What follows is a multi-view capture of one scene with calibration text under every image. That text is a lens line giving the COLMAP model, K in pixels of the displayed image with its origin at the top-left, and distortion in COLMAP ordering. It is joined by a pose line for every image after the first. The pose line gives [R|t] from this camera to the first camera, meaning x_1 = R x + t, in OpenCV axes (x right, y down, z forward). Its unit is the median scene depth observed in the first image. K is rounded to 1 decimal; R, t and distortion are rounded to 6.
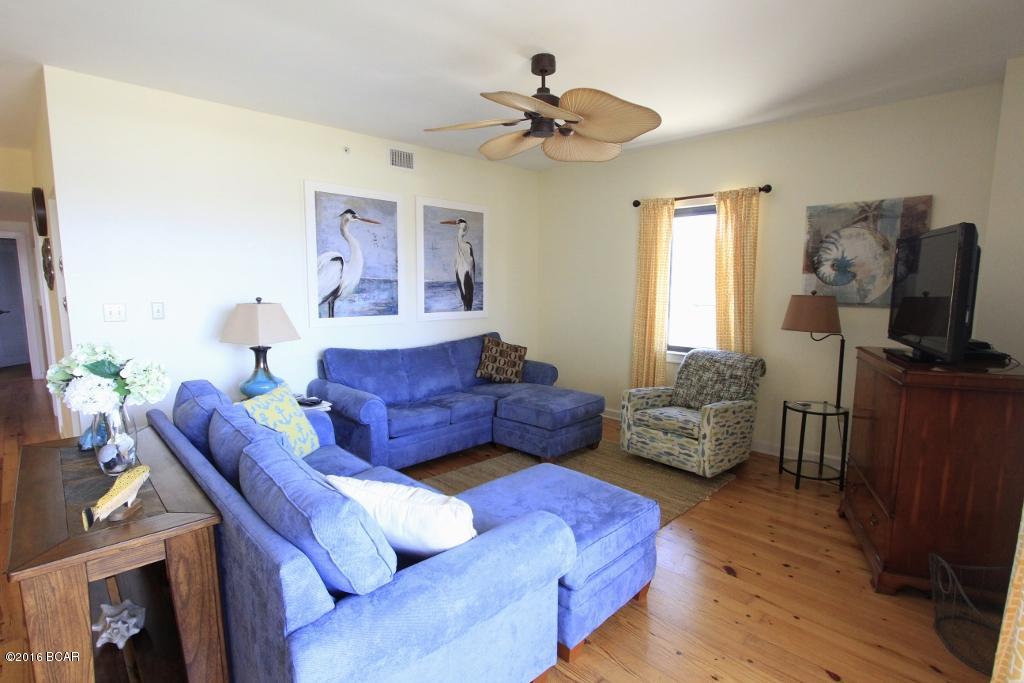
lens RADIAL K [[510.6, 0, 513.3], [0, 510.6, 342.7], [0, 0, 1]] dist [-0.002716, -0.000157]
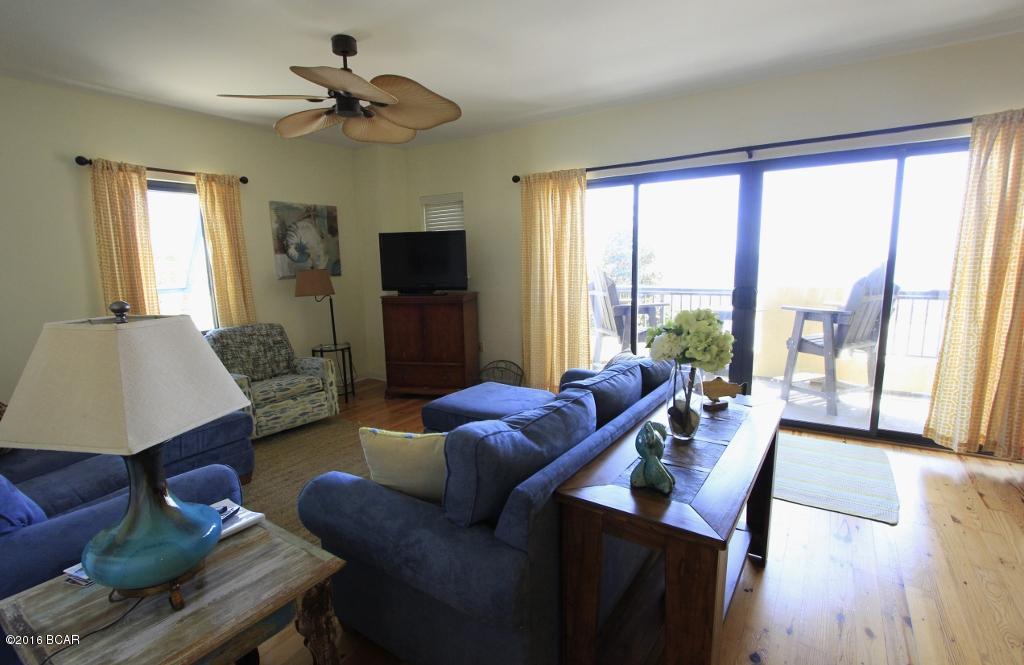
lens RADIAL K [[483.2, 0, 513.4], [0, 483.2, 335.7], [0, 0, 1]] dist [-0.012523, -0.000058]
pose [[-0.202089, -0.150912, 0.967670, -0.780020], [0.144495, 0.972649, 0.181865, -0.074345], [-0.968649, 0.176577, -0.174756, 0.707863]]
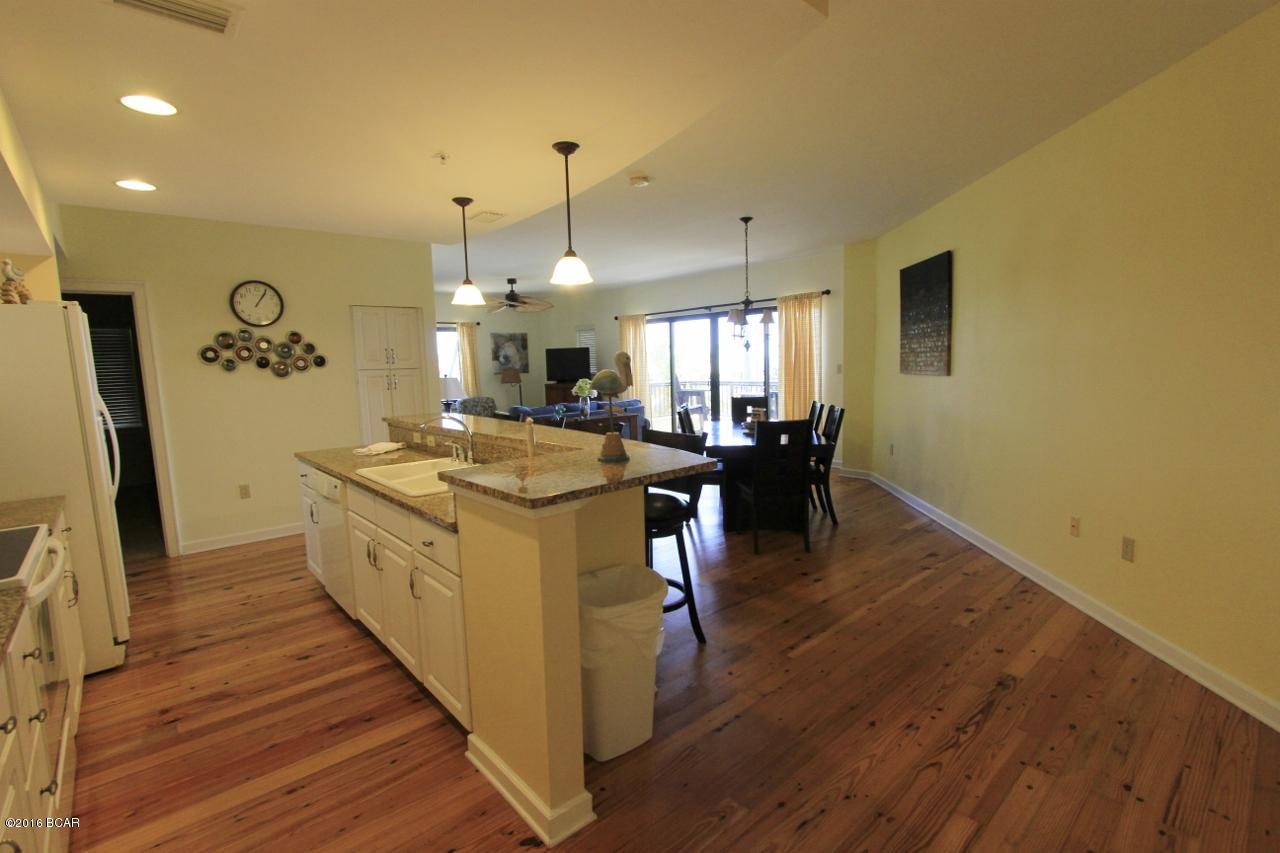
lens RADIAL K [[591.2, 0, 636.0], [0, 591.2, 427.1], [0, 0, 1]] dist [-0.002577, -0.000026]
pose [[0.066259, -0.114248, 0.991240, -2.243734], [0.153462, 0.982770, 0.103014, -0.015551], [-0.985931, 0.145292, 0.082650, 0.174440]]
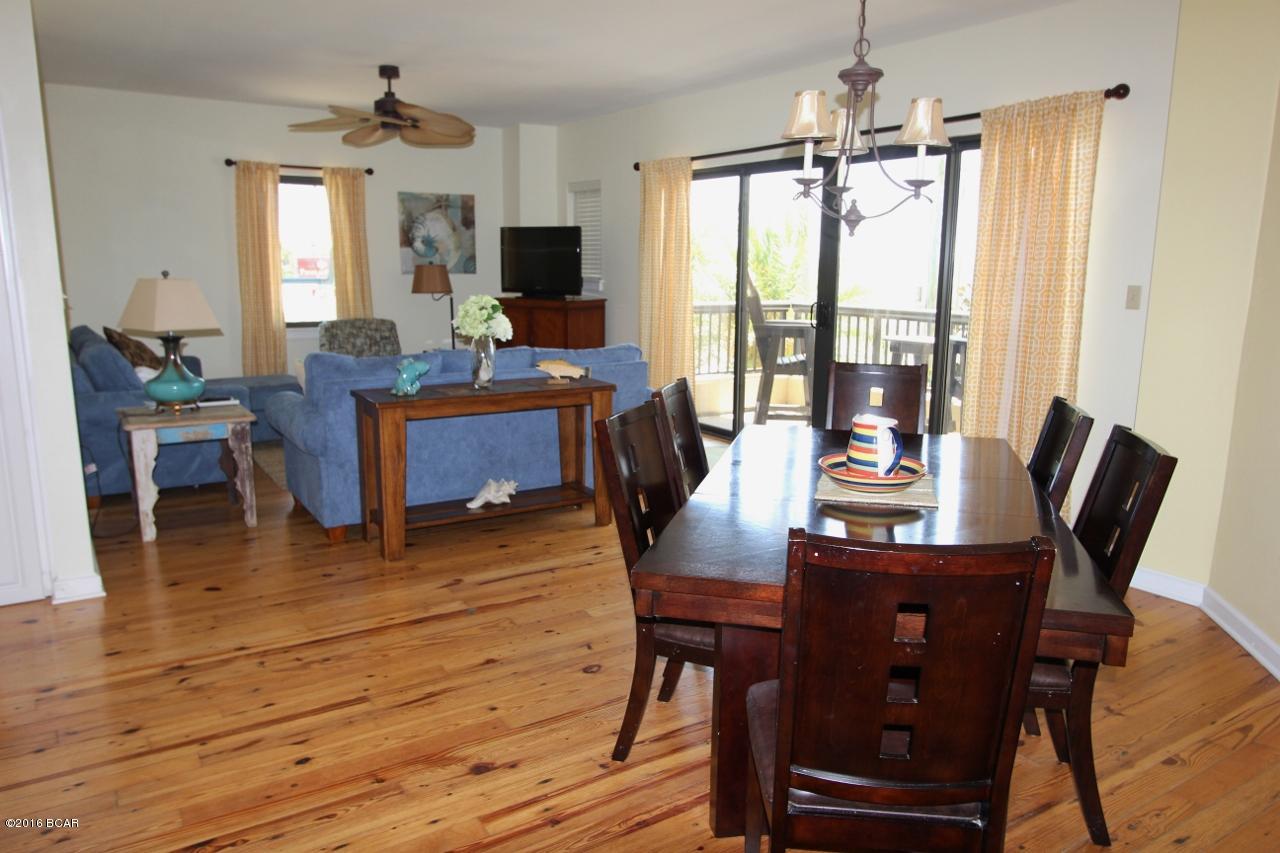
lens RADIAL K [[903.3, 0, 638.2], [0, 903.3, 425.2], [0, 0, 1]] dist [0.004323, 0.001715]
pose [[0.204641, -0.176574, 0.962779, -1.517700], [0.113252, 0.981260, 0.155892, 0.007350], [-0.972263, 0.077135, 0.220803, 0.018253]]
